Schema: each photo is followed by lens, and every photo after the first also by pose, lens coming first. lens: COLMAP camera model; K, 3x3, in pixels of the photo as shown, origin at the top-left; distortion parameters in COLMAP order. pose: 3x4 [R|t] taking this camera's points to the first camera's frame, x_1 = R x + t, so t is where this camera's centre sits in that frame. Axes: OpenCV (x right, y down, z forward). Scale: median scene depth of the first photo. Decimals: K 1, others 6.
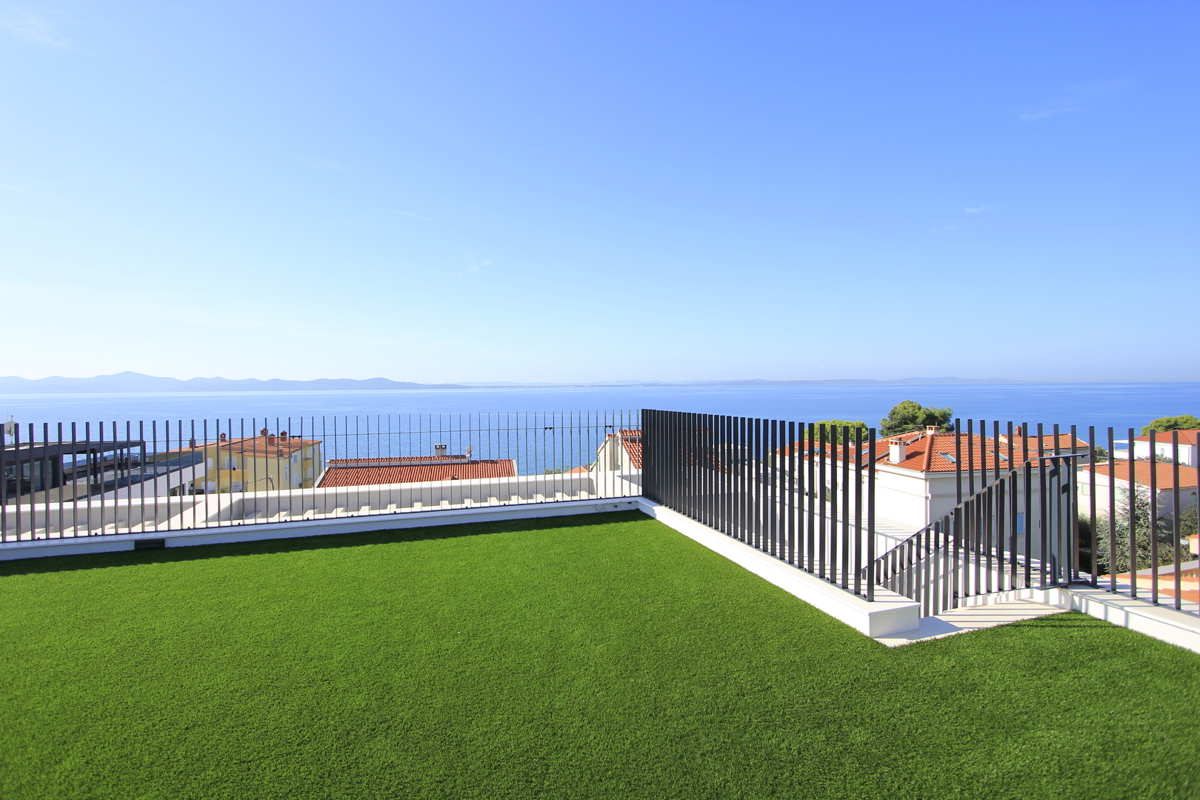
lens RADIAL K [[550.8, 0, 589.3], [0, 550.8, 390.6], [0, 0, 1]] dist [-0.010458, 0.001020]
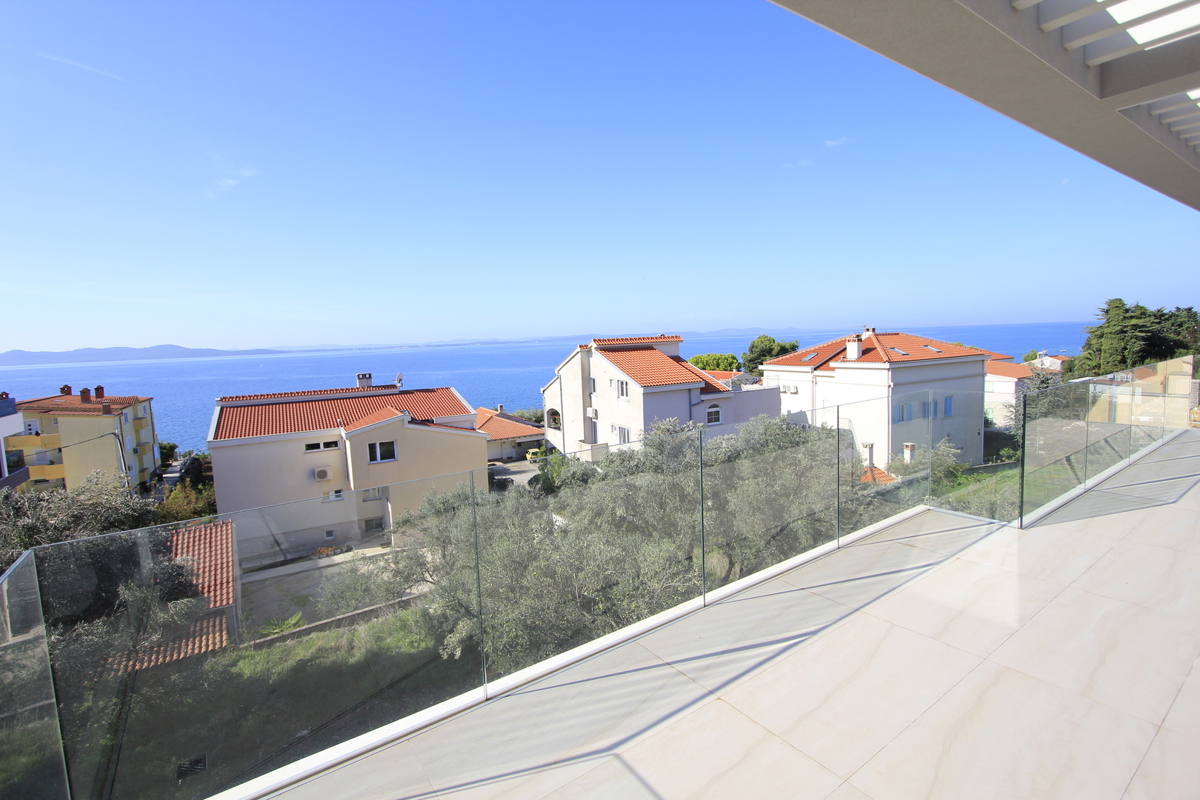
lens RADIAL K [[550.8, 0, 589.3], [0, 550.8, 390.6], [0, 0, 1]] dist [-0.010458, 0.001020]
pose [[0.958091, -0.054795, 0.281173, -0.178516], [0.032757, 0.996053, 0.082493, 0.066160], [-0.284584, -0.069825, 0.956105, 0.091125]]
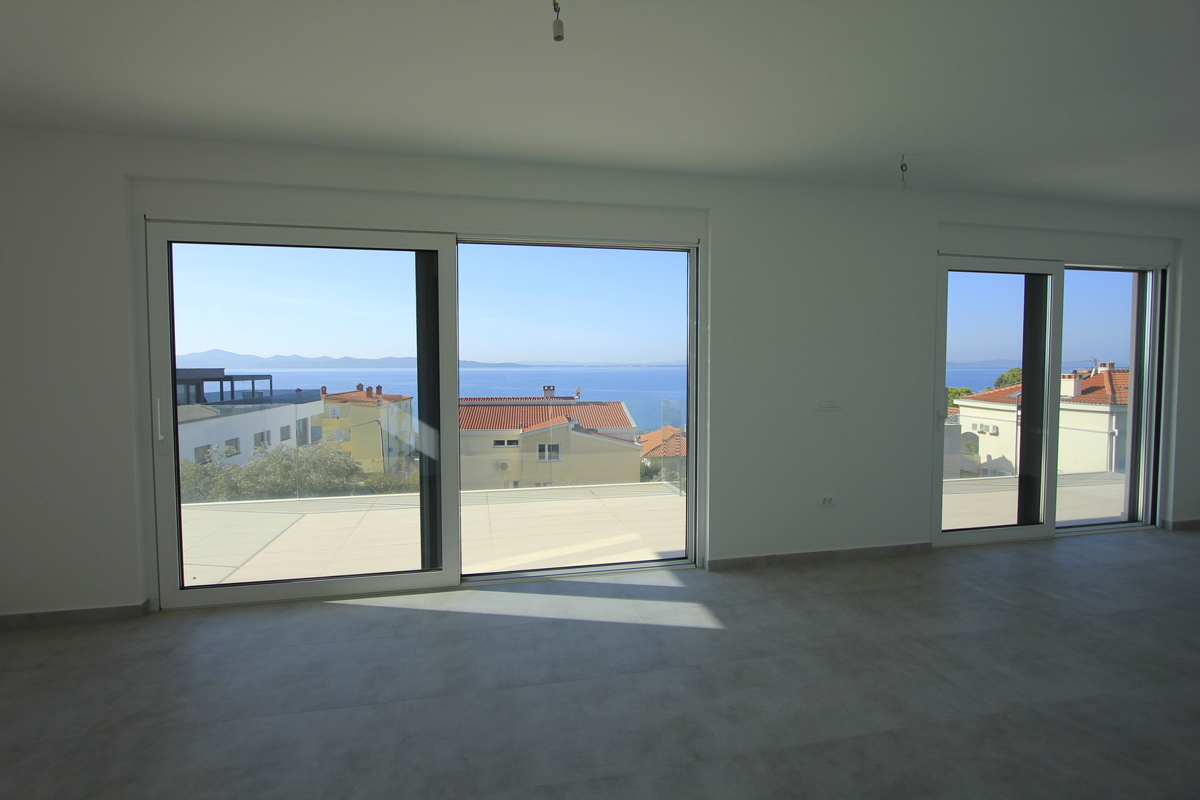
lens RADIAL K [[550.8, 0, 589.3], [0, 550.8, 390.6], [0, 0, 1]] dist [-0.010458, 0.001020]
pose [[0.994446, 0.012795, -0.104465, -0.094910], [-0.008851, 0.999233, 0.038138, 0.069081], [0.104873, -0.037001, 0.993797, 0.024739]]
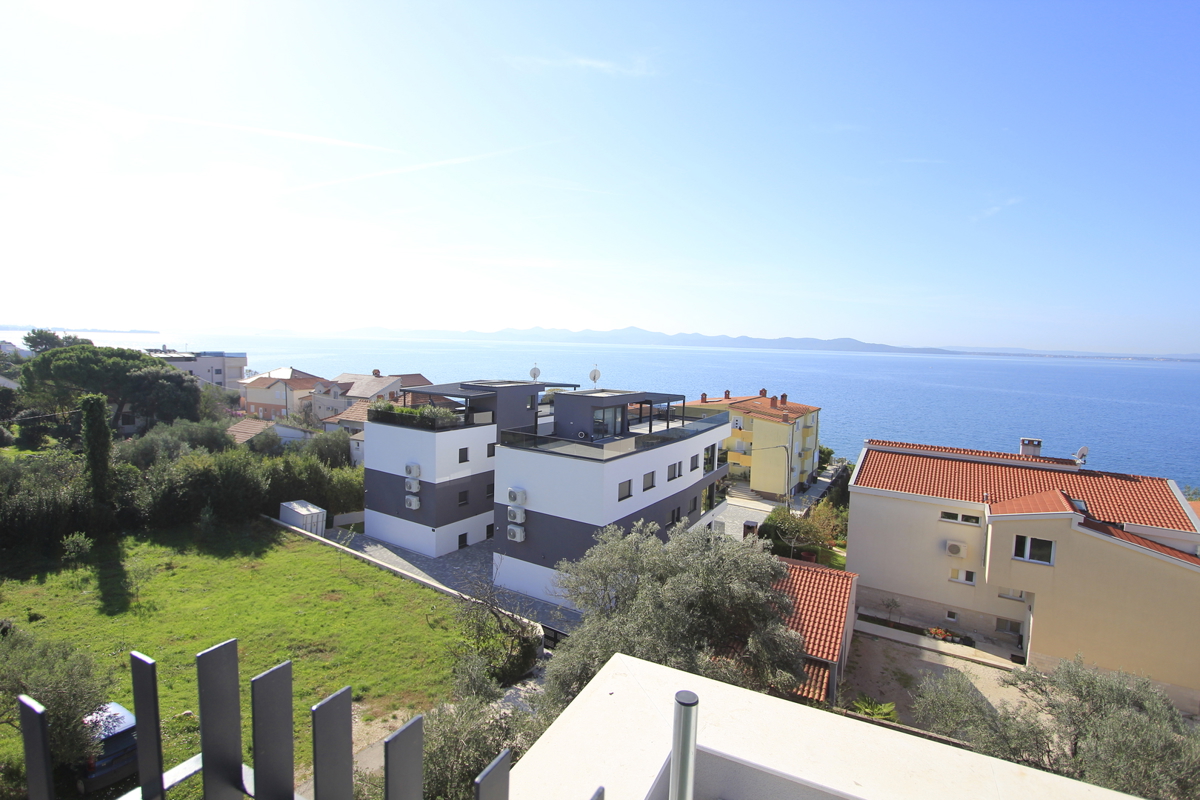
lens RADIAL K [[600.2, 0, 596.8], [0, 600.2, 392.0], [0, 0, 1]] dist [-0.003178, -0.000685]
pose [[0.724939, 0.090465, -0.682847, -0.157714], [-0.044580, 0.995422, 0.084547, -0.001130], [0.687369, -0.030850, 0.725653, 0.075025]]
